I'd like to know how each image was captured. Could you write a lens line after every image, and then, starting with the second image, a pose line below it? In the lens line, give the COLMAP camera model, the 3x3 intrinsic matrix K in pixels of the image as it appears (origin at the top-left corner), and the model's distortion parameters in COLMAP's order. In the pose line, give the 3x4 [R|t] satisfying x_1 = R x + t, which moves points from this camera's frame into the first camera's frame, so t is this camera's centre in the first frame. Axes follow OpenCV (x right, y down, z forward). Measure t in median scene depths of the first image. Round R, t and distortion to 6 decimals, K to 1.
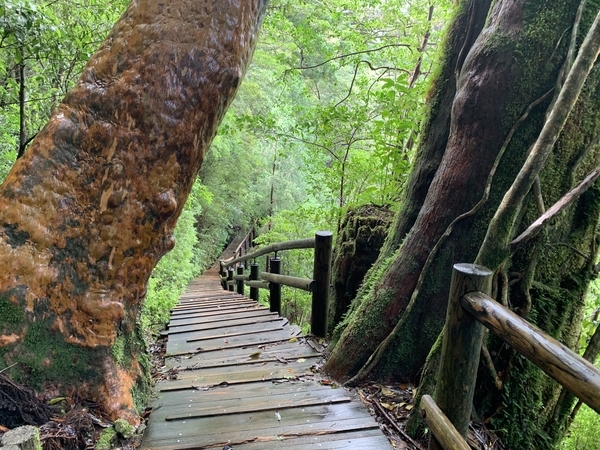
lens RADIAL K [[458.1, 0, 300.4], [0, 458.1, 225.1], [0, 0, 1]] dist [0.031635, -0.033854]
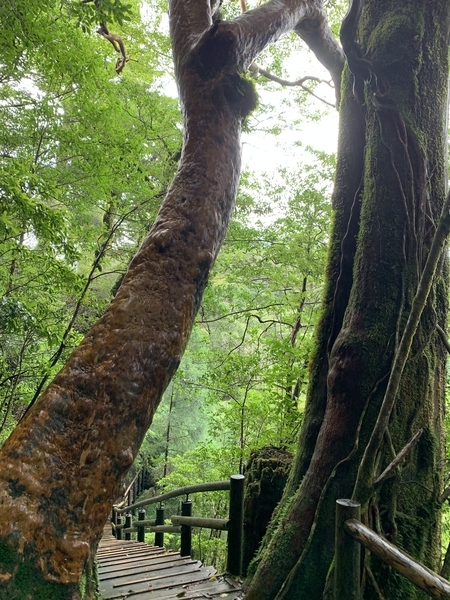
lens RADIAL K [[458.1, 0, 234.0], [0, 458.1, 289.5], [0, 0, 1]] dist [0.031635, -0.033854]
pose [[0.994997, 0.008750, 0.099518, -0.115983], [0.026444, 0.937557, -0.346825, -0.033881], [-0.096339, 0.347721, 0.932635, -0.449646]]
